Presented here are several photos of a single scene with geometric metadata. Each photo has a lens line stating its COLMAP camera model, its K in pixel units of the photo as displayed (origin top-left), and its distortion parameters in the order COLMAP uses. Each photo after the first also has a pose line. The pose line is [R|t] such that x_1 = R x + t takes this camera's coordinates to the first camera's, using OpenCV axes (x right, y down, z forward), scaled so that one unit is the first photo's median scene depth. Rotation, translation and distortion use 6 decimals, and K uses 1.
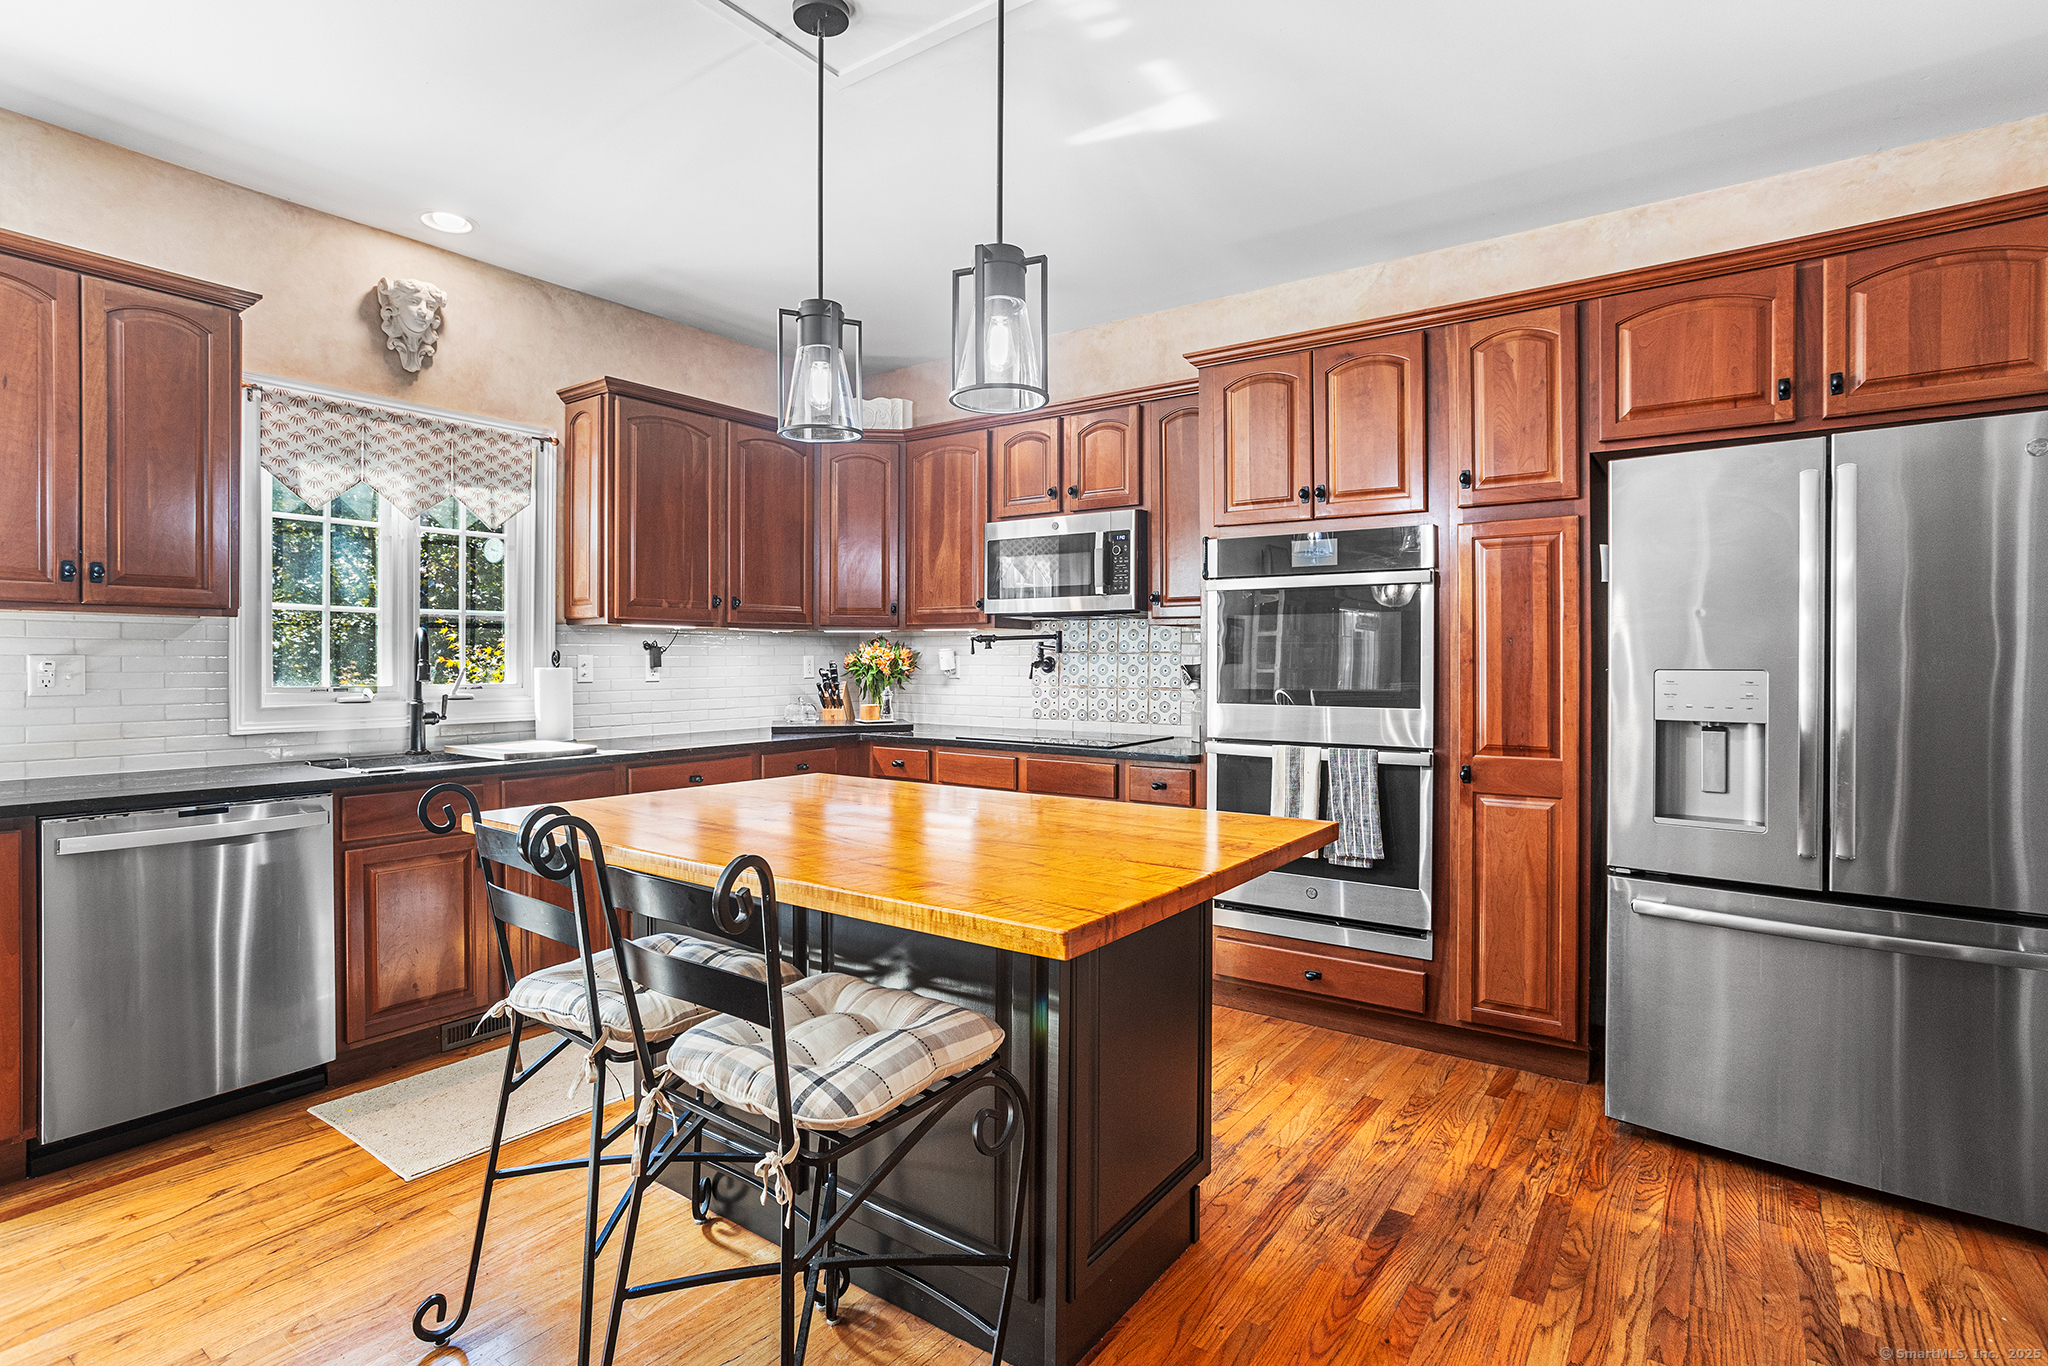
lens RADIAL K [[996.4, 0, 1033.7], [0, 996.4, 667.1], [0, 0, 1]] dist [-0.014772, 0.011005]
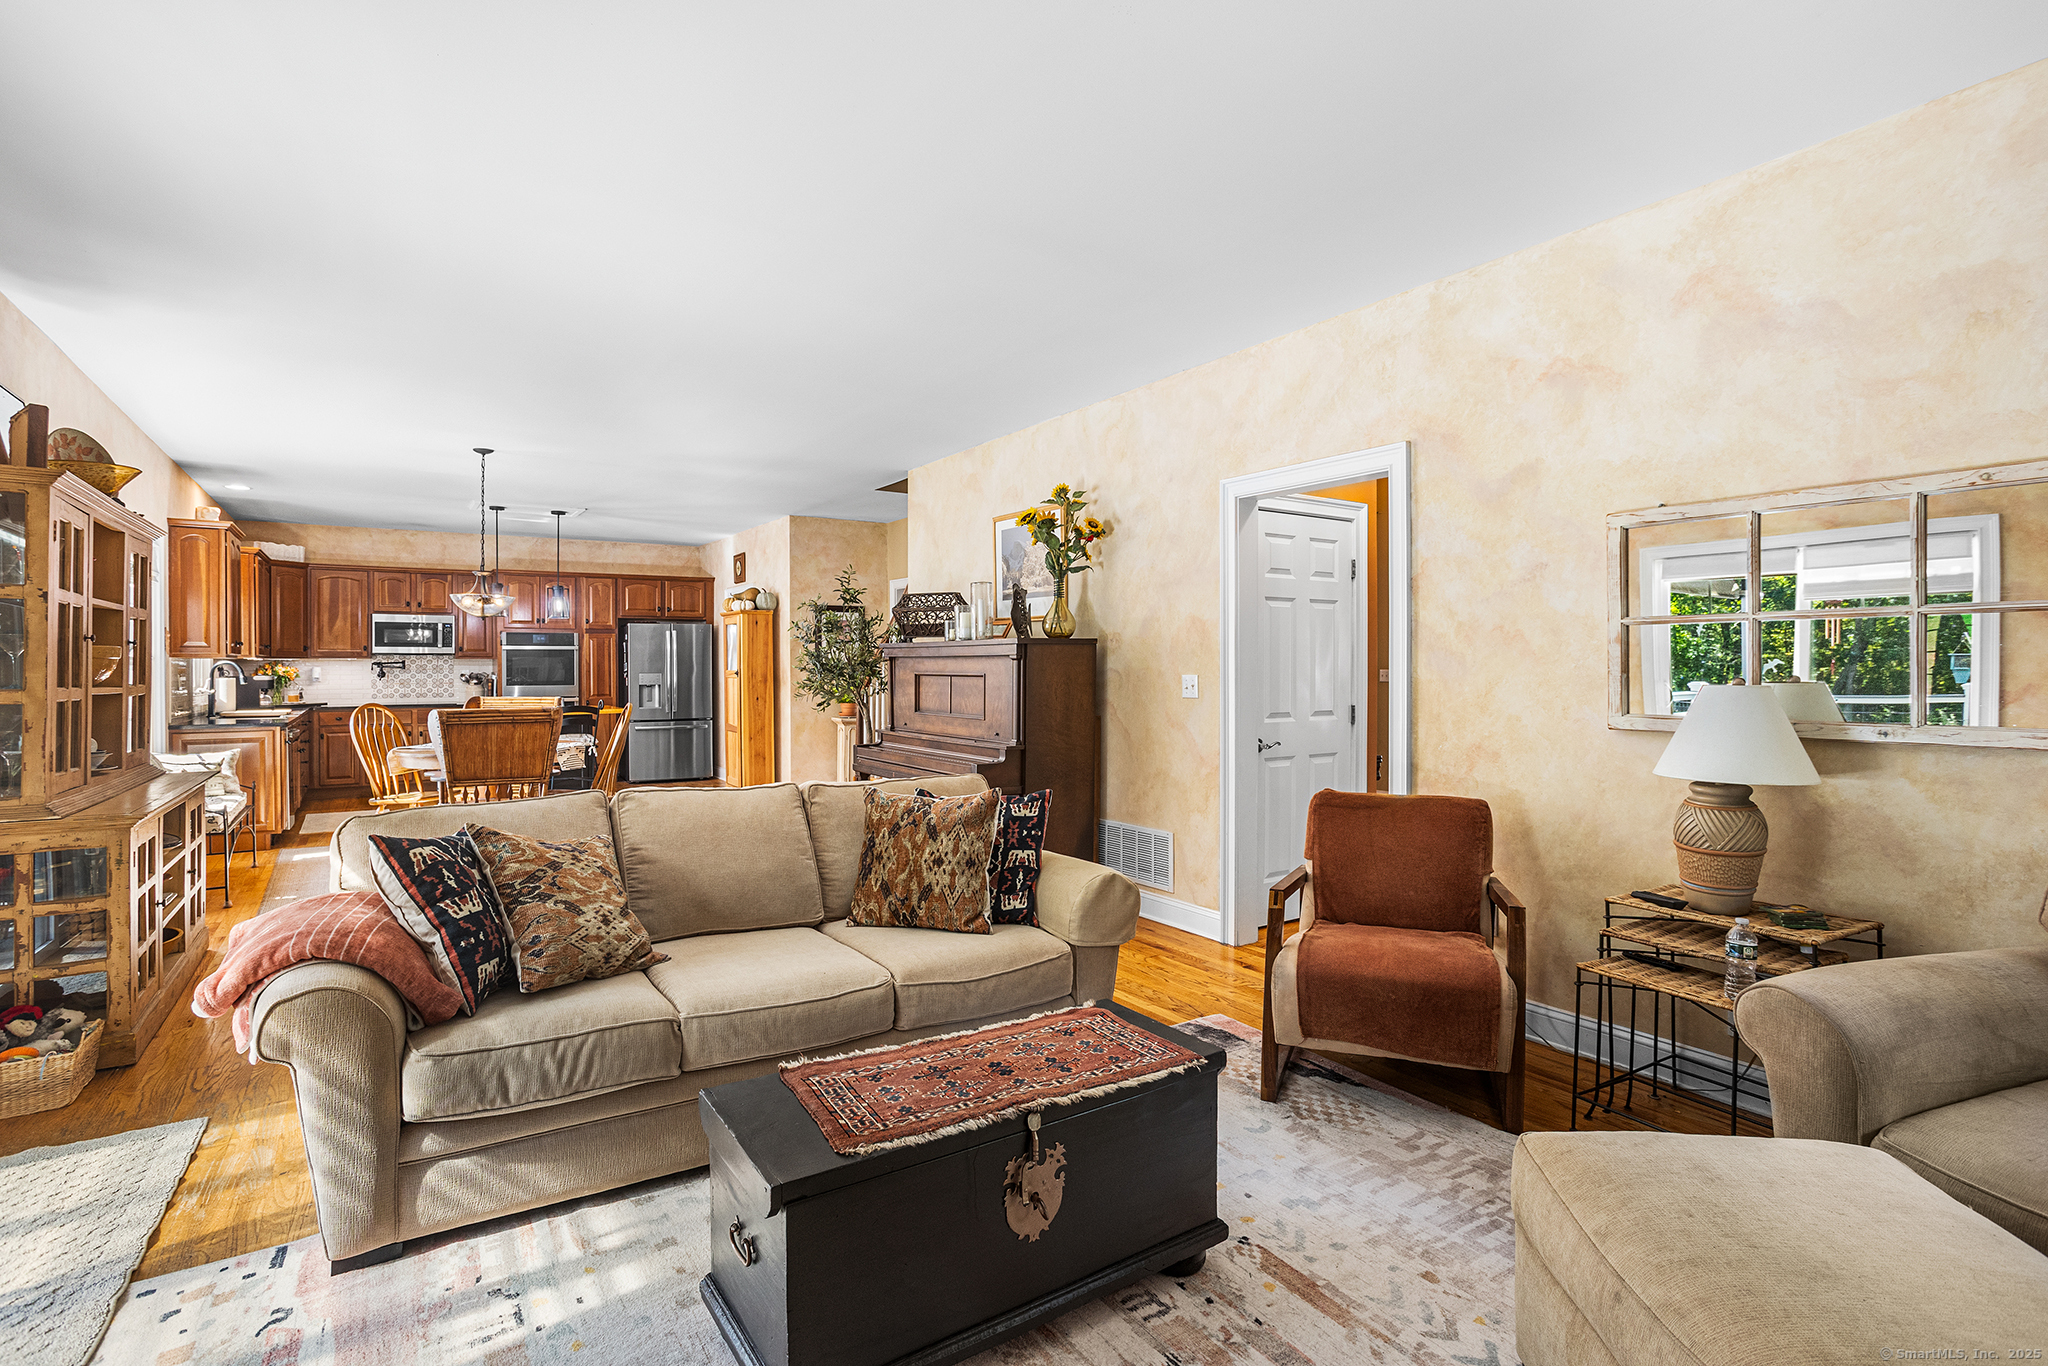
lens RADIAL K [[996.4, 0, 1019.2], [0, 996.4, 669.3], [0, 0, 1]] dist [-0.014772, 0.011005]
pose [[0.361633, -0.003565, 0.932314, -4.566839], [0.009321, 0.999957, 0.000209, -0.001300], [-0.932274, 0.008614, 0.361650, -3.413192]]
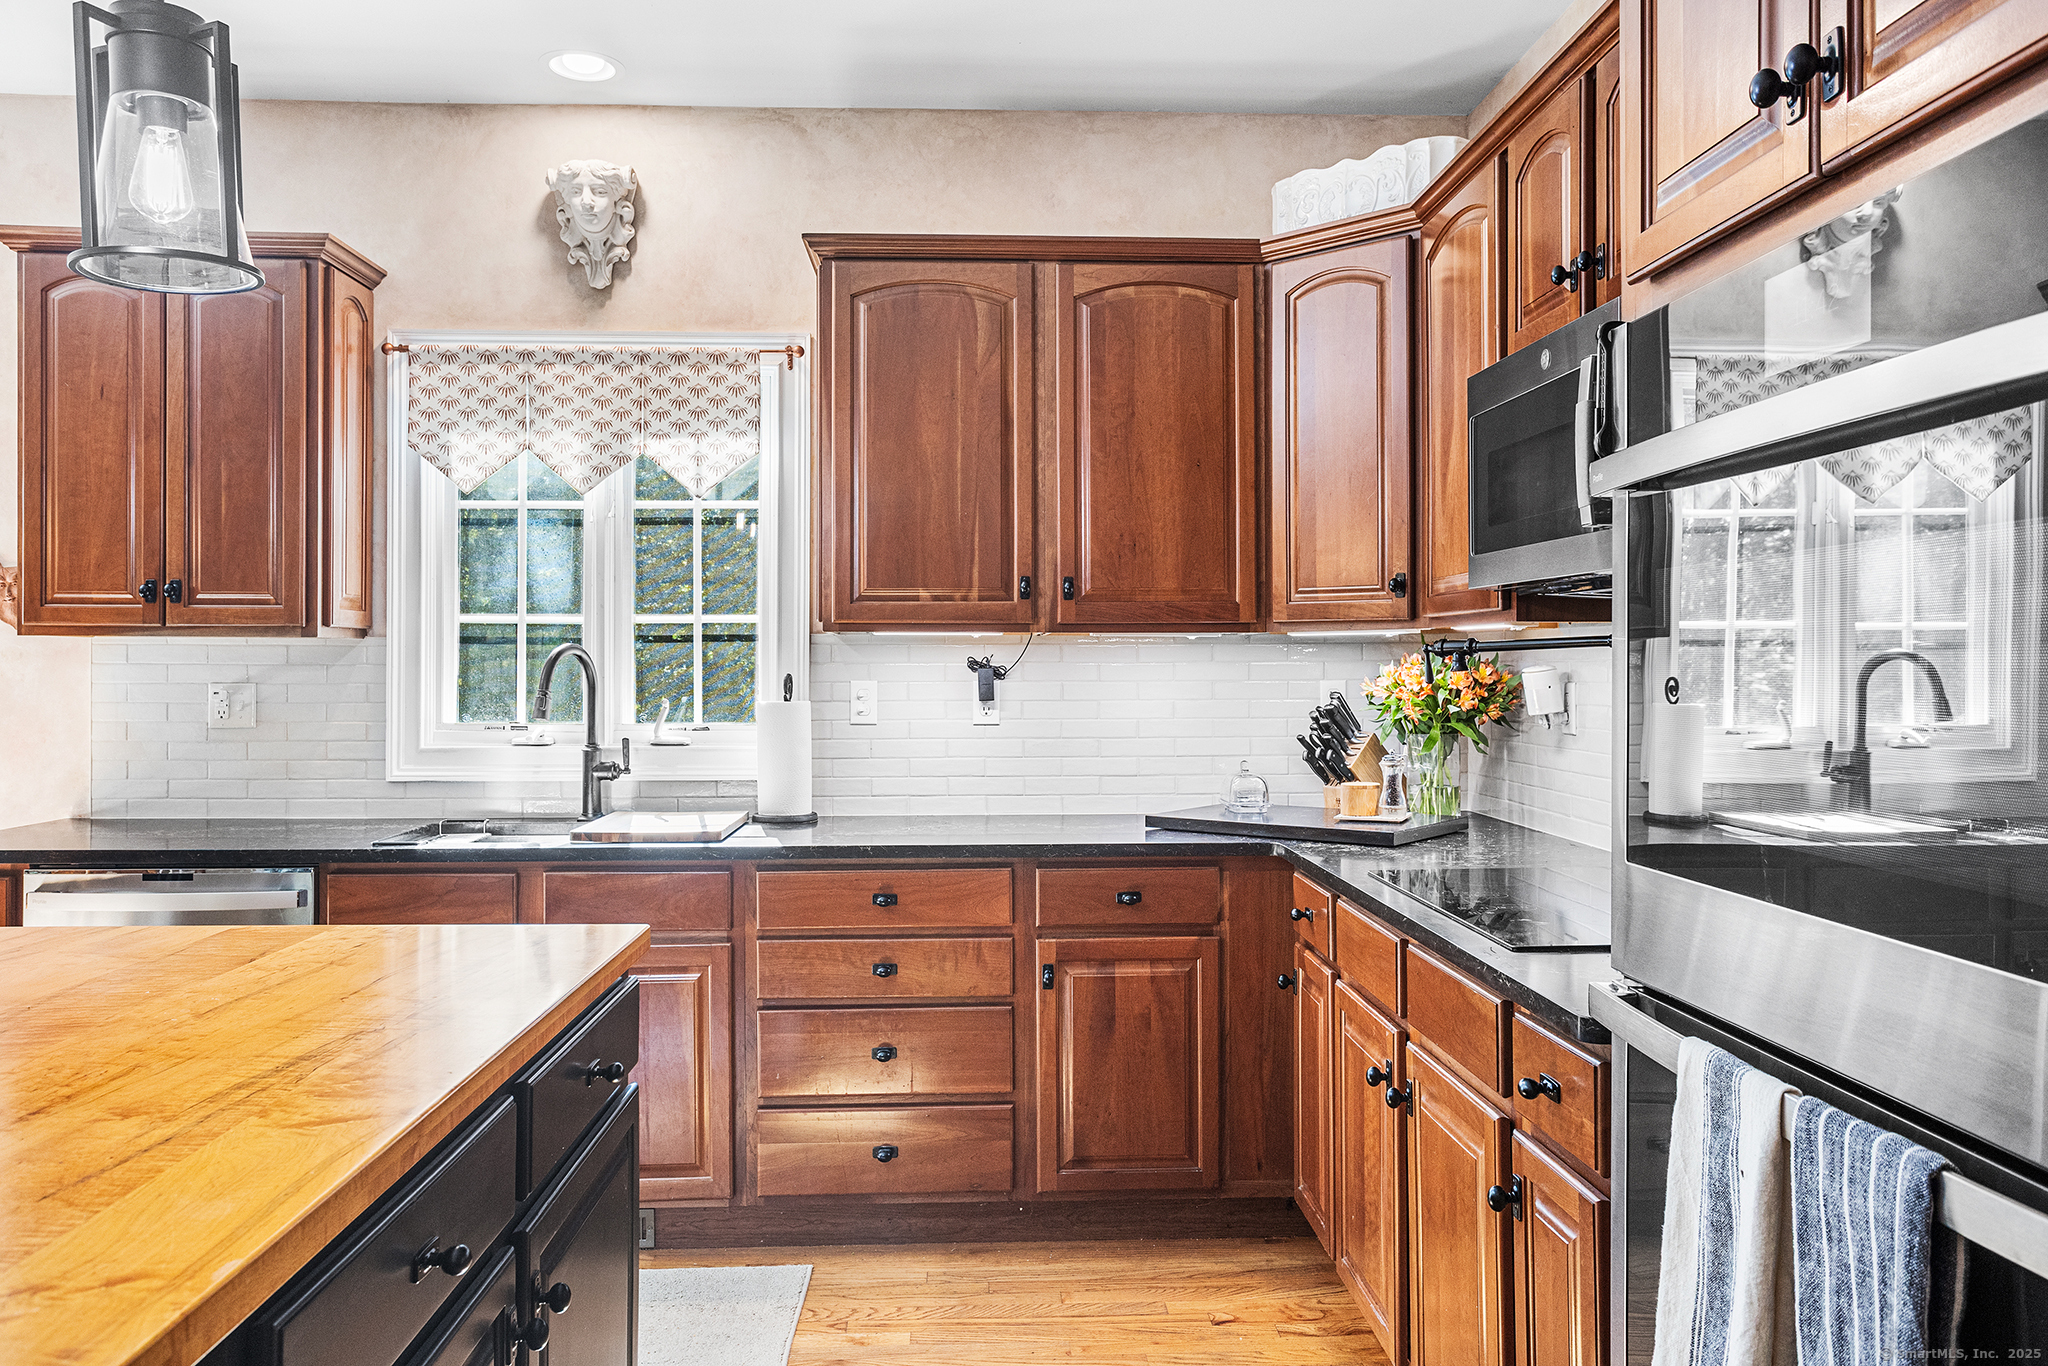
lens RADIAL K [[1525.8, 0, 1030.3], [0, 1525.8, 663.6], [0, 0, 1]] dist [-0.006537, 0.002712]
pose [[0.617535, 0.001423, -0.786542, 0.448030], [-0.006463, 0.999974, -0.003264, -0.024199], [0.786517, 0.007099, 0.617528, 0.576996]]
